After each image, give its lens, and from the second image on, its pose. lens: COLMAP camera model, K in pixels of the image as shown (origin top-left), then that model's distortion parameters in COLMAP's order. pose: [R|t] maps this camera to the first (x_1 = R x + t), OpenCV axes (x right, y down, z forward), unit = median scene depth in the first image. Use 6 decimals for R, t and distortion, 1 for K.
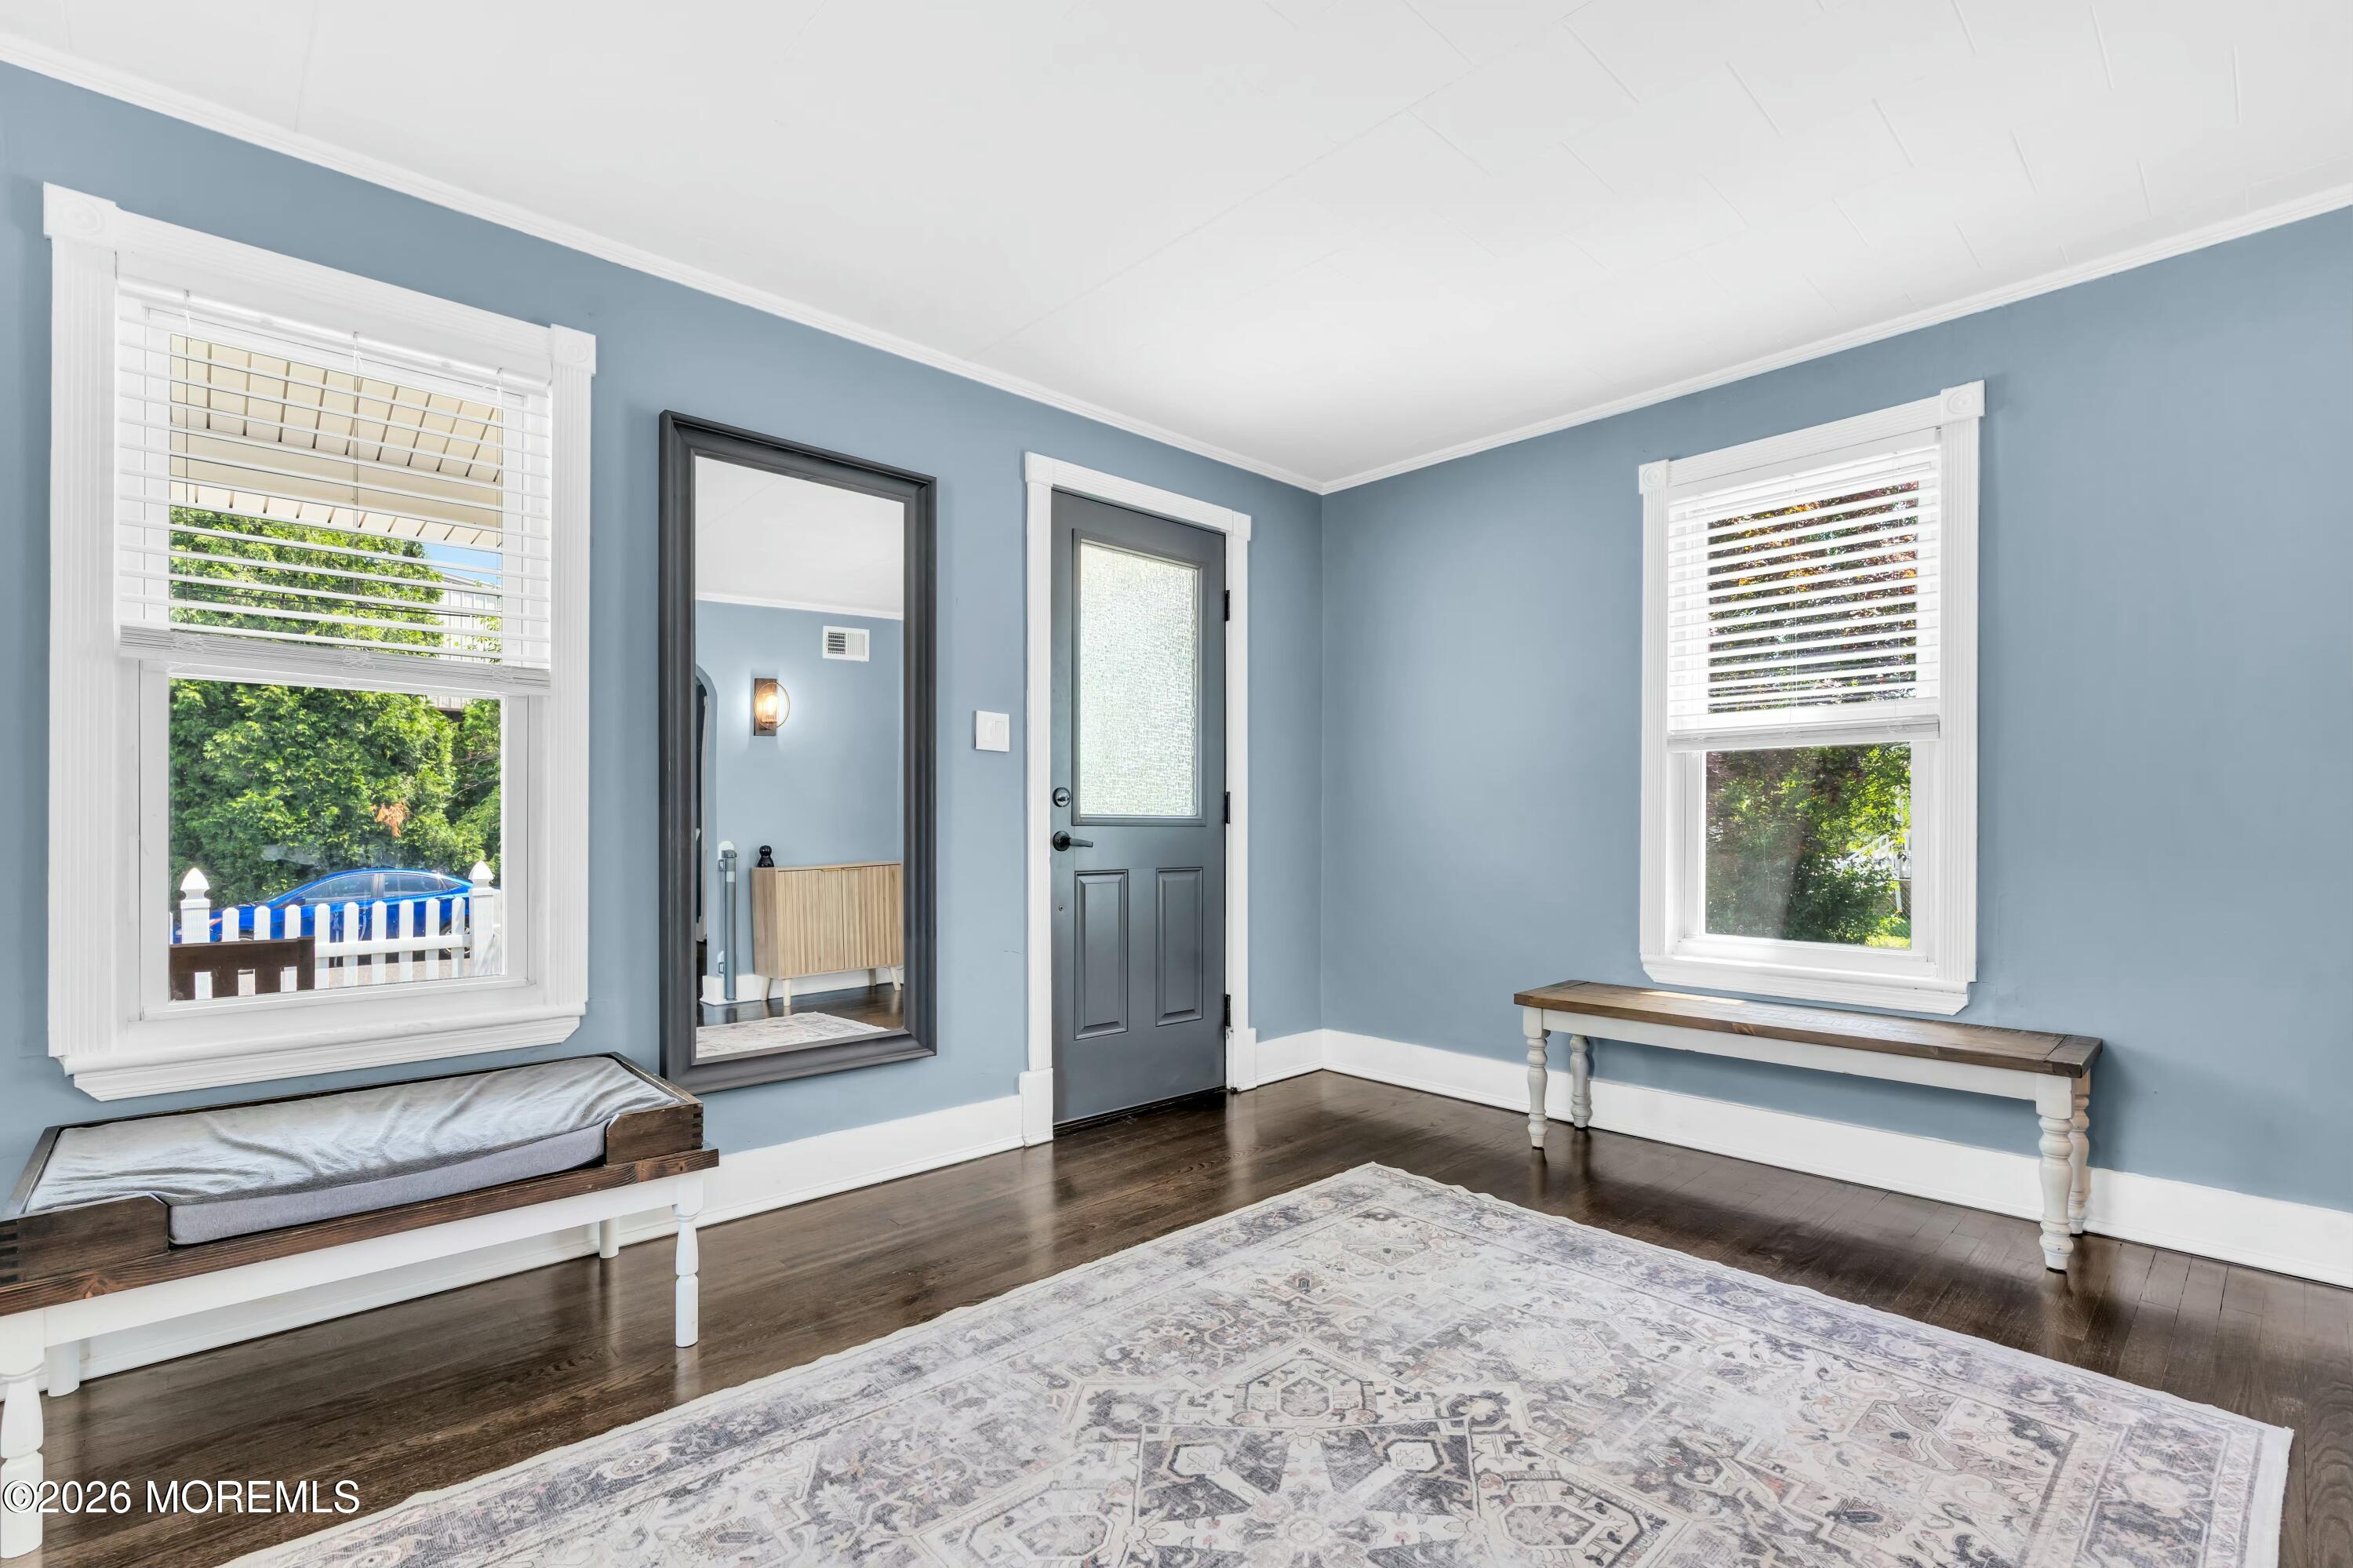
lens RADIAL K [[1061.6, 0, 1170.7], [0, 1061.6, 825.9], [0, 0, 1]] dist [-0.004904, 0.001336]
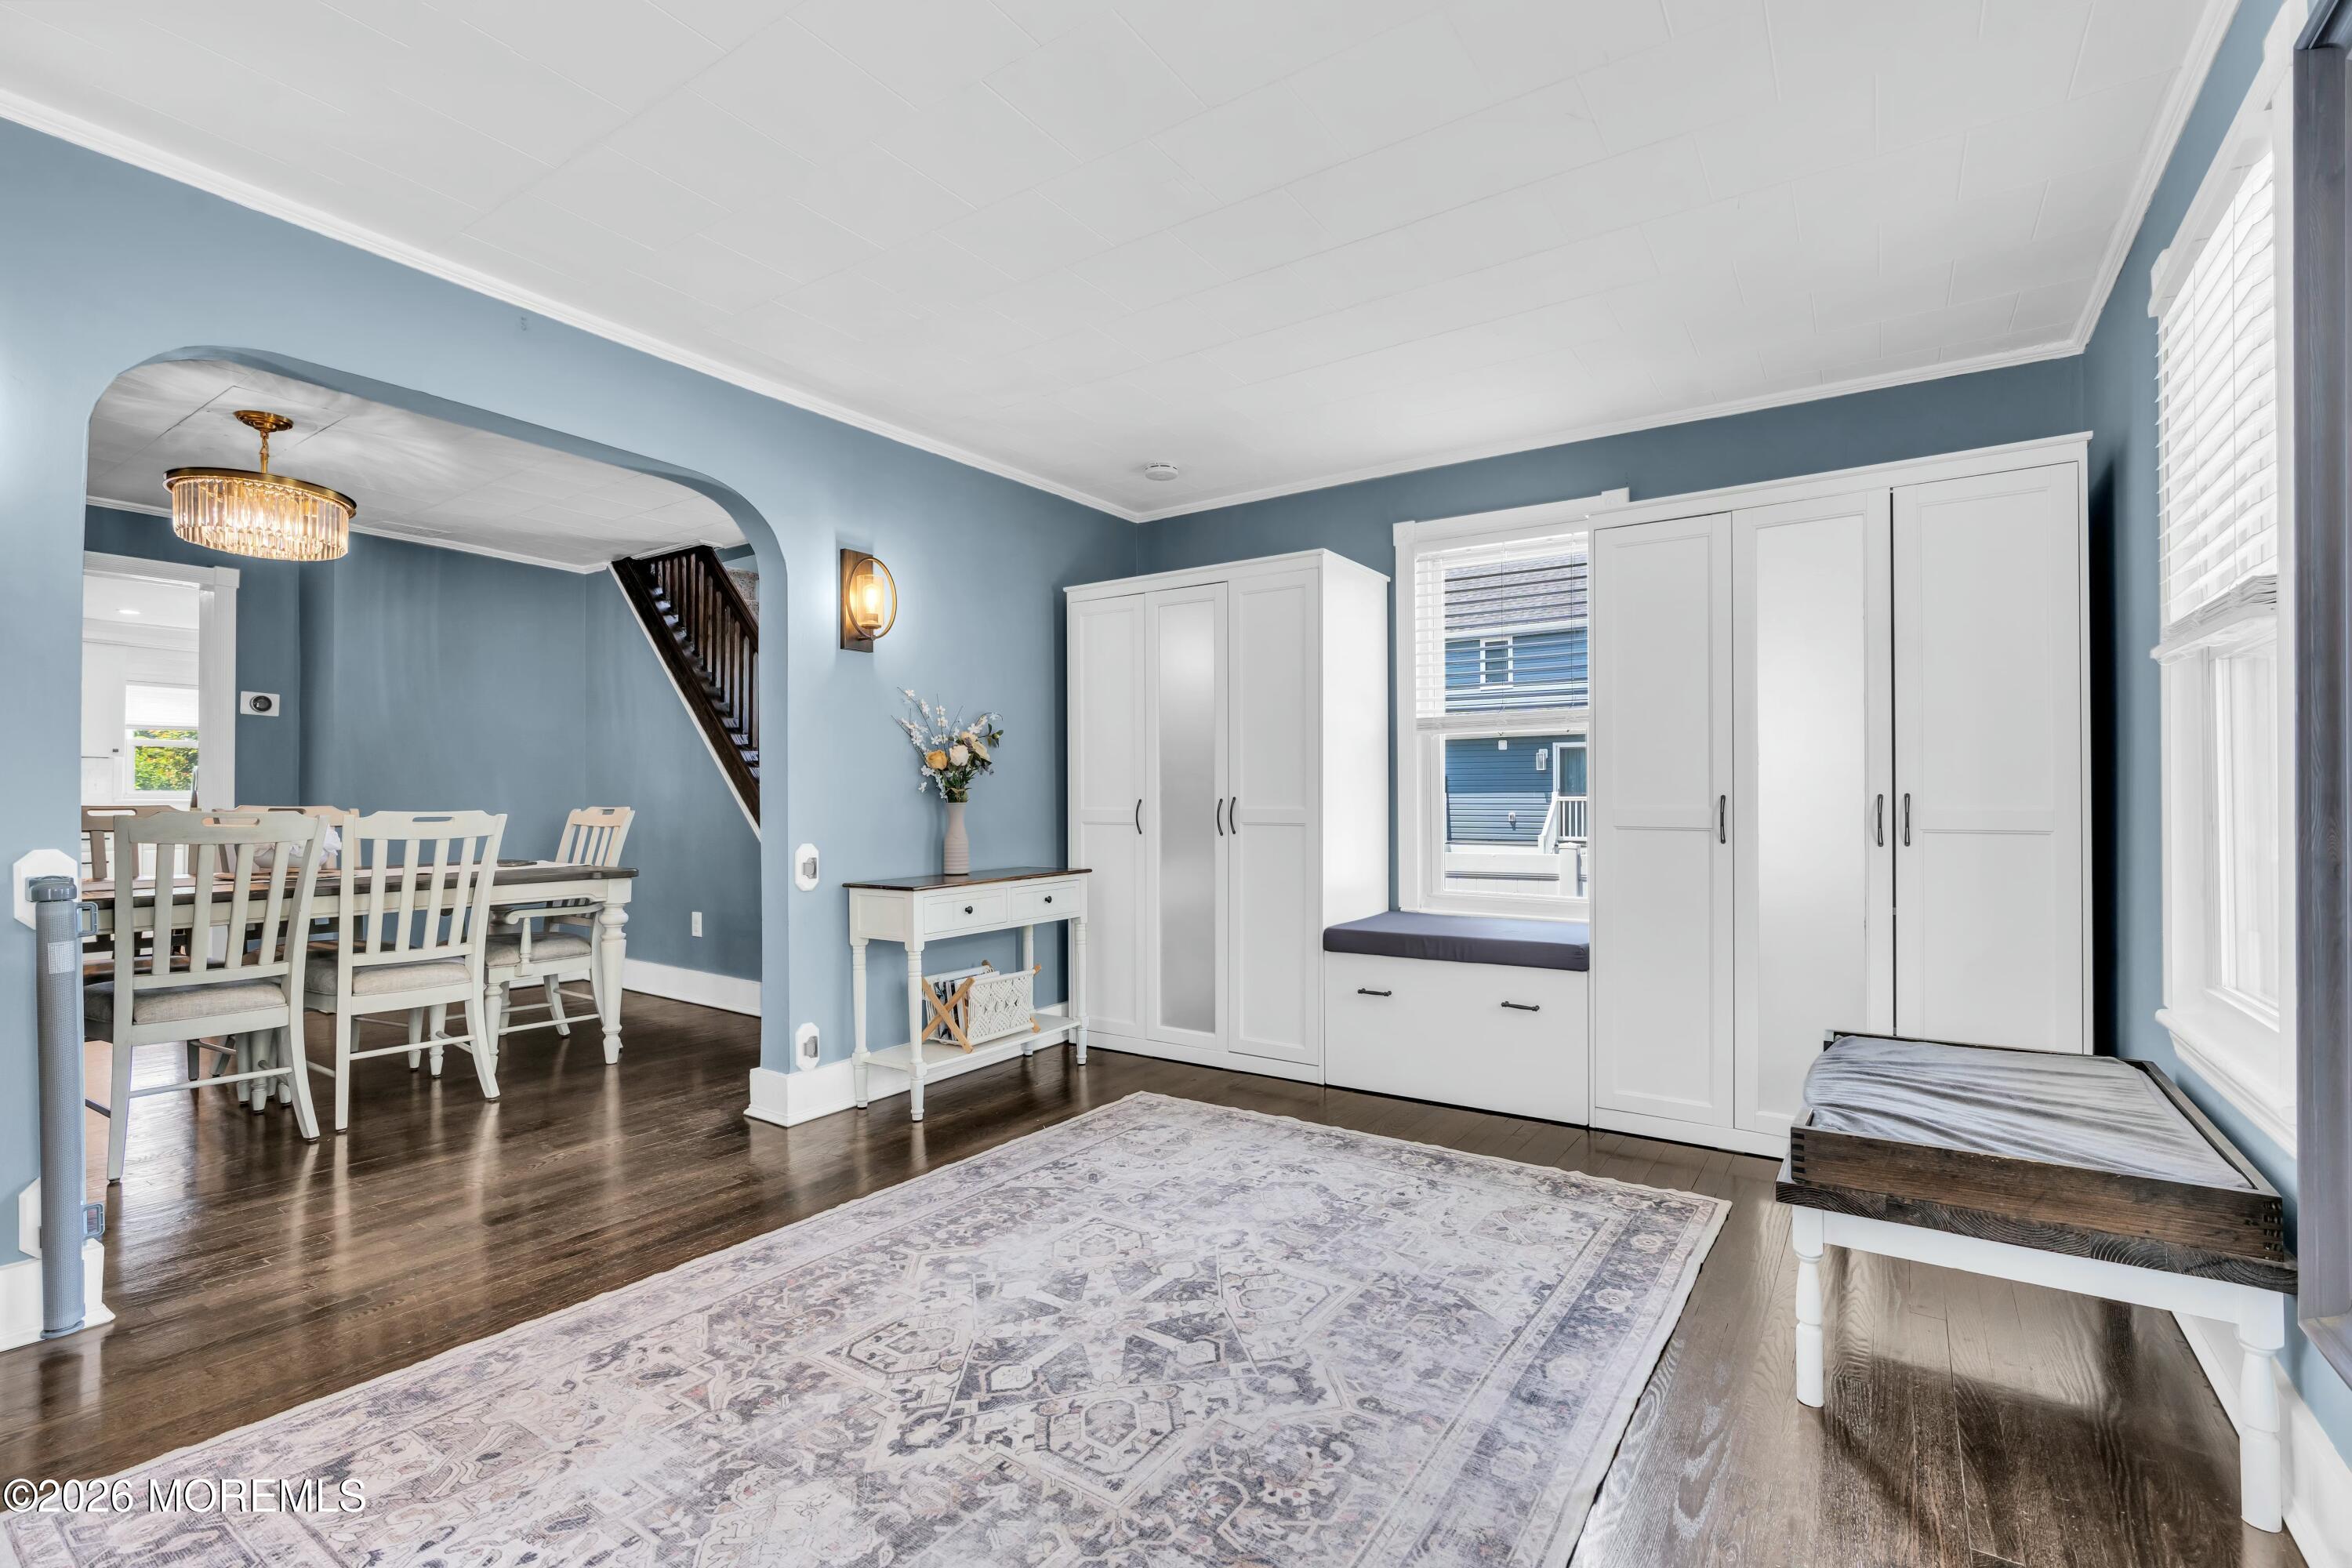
lens RADIAL K [[1060.2, 0, 1179.7], [0, 1060.2, 793.9], [0, 0, 1]] dist [-0.004838, 0.000415]
pose [[-0.974381, 0.000505, -0.224905, 0.275685], [0.001949, 0.999979, -0.006202, -0.012051], [0.224897, -0.006482, -0.974361, 1.919399]]
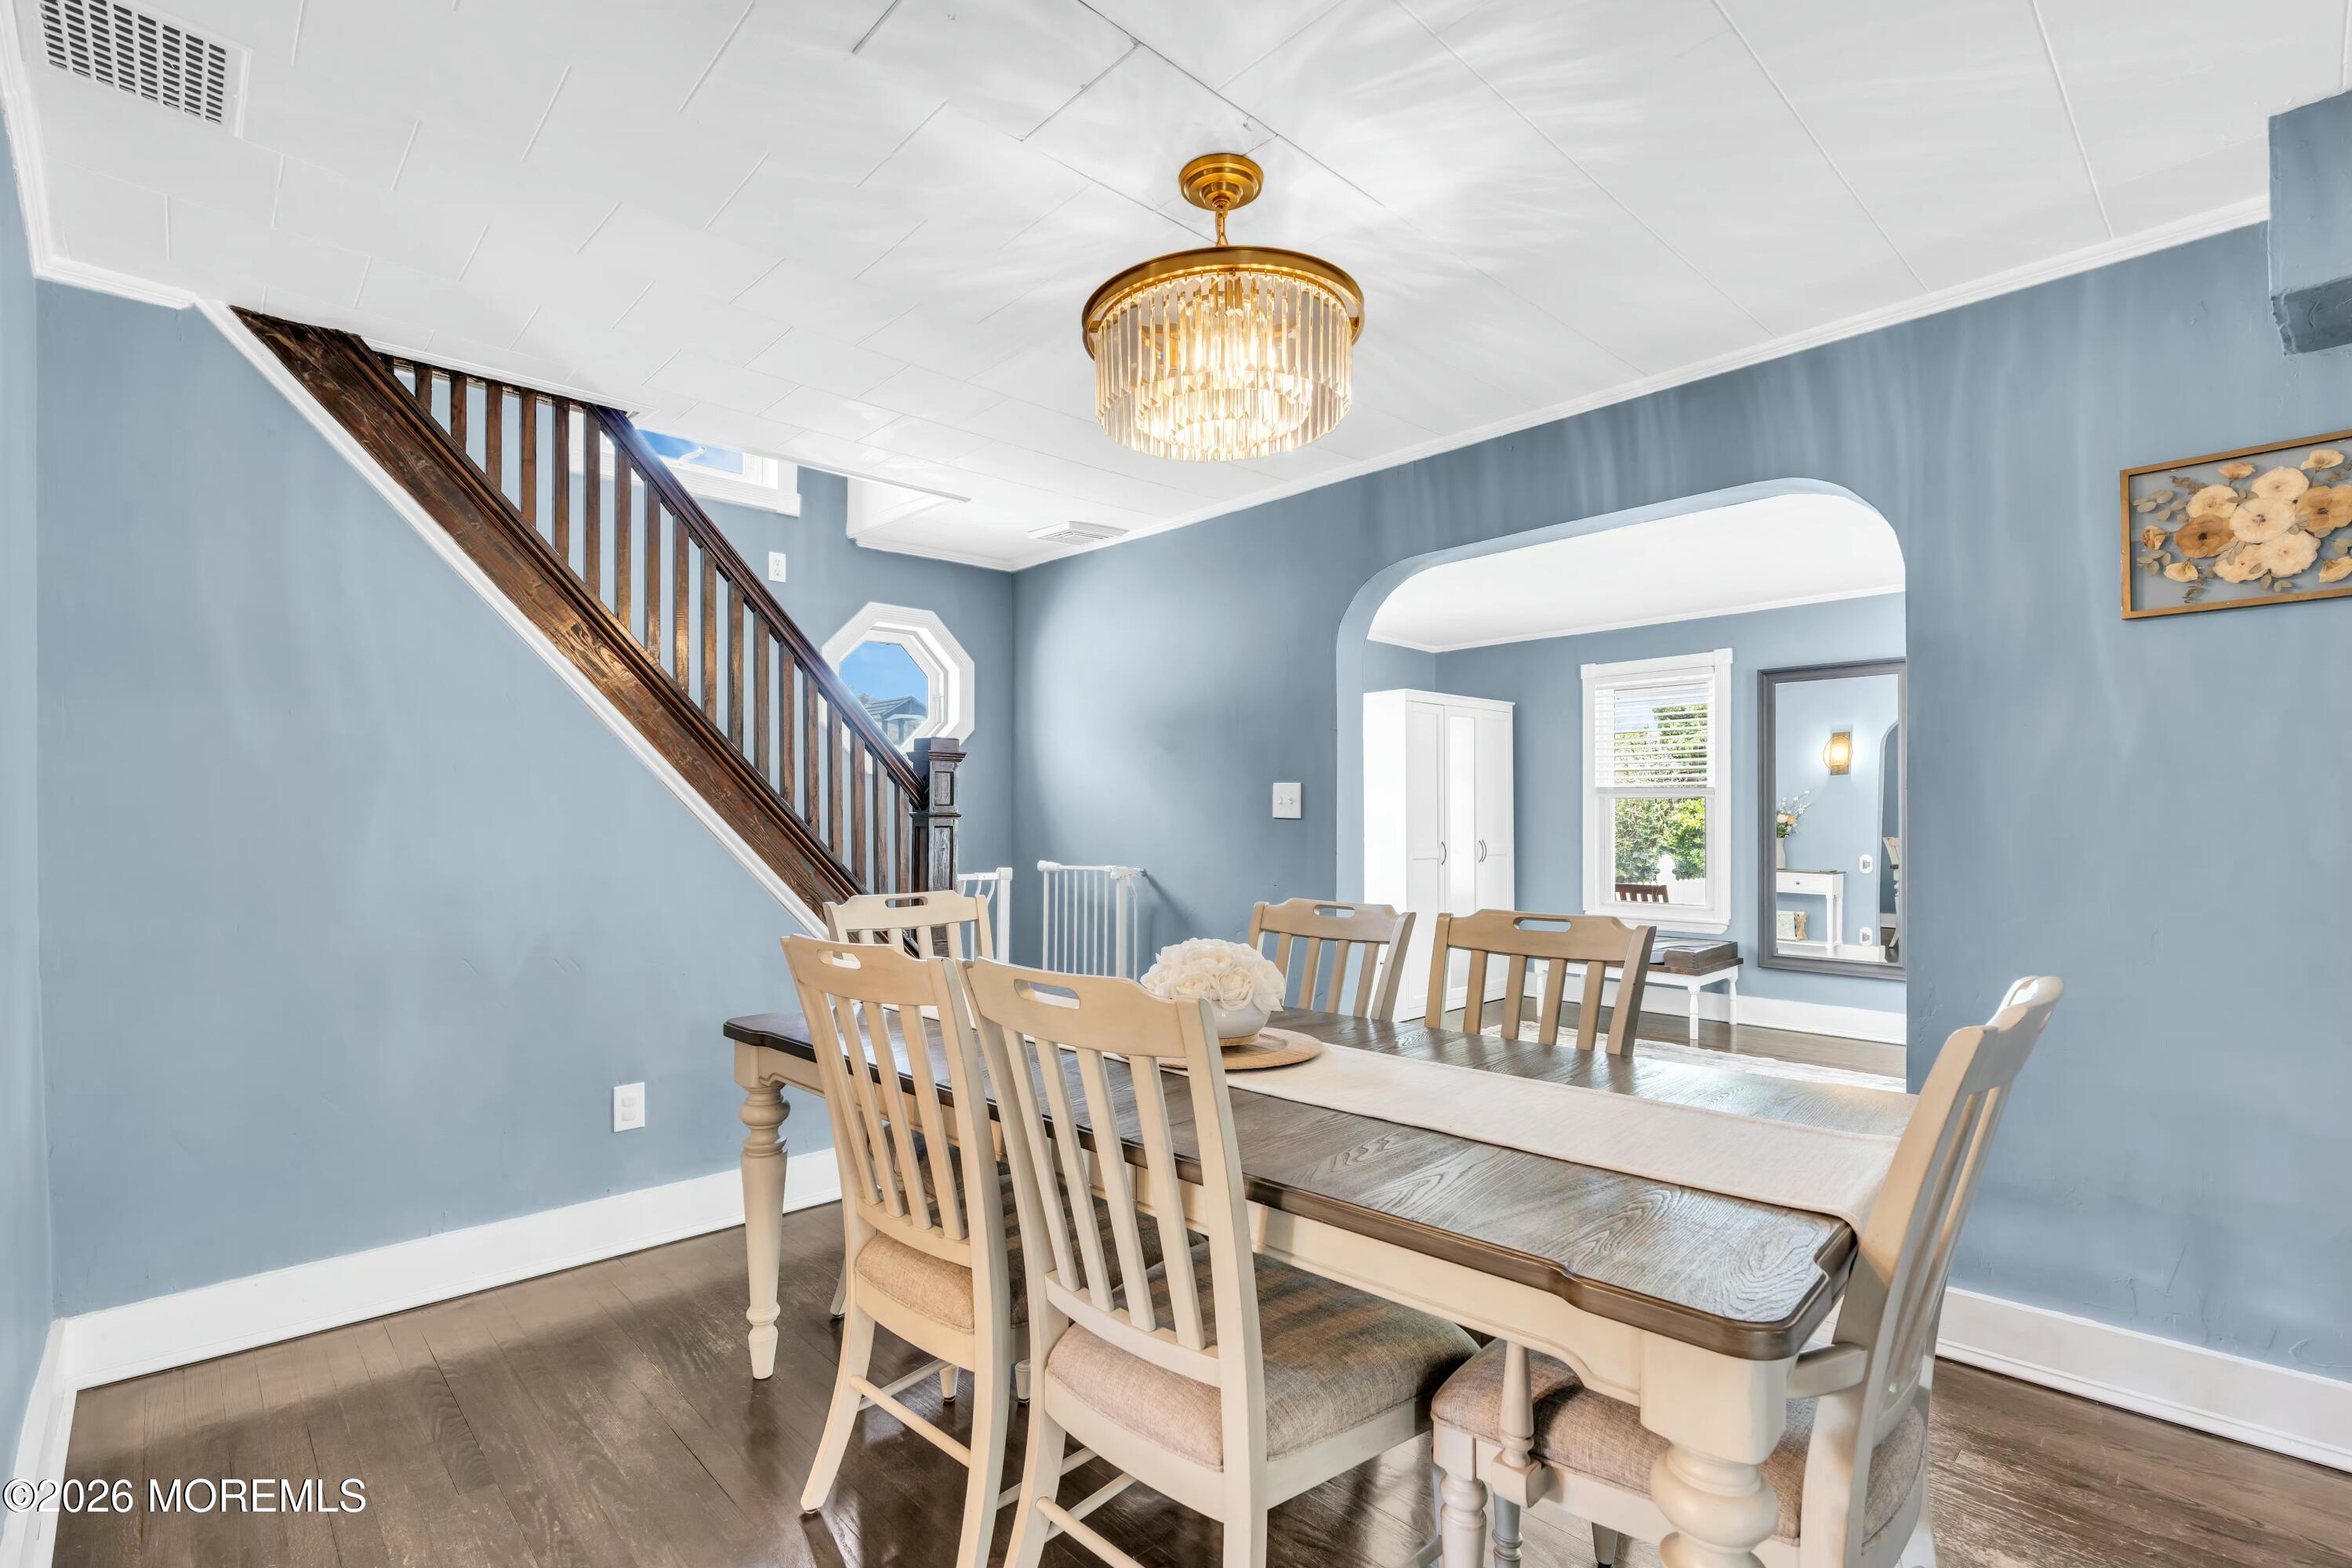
lens RADIAL K [[1078.0, 0, 1166.8], [0, 1078.0, 805.9], [0, 0, 1]] dist [-0.001911, 0.000227]
pose [[0.016498, -0.006316, -0.999844, 2.565723], [0.001699, 0.999979, -0.006289, -0.113482], [0.999862, -0.001595, 0.016508, -0.463138]]
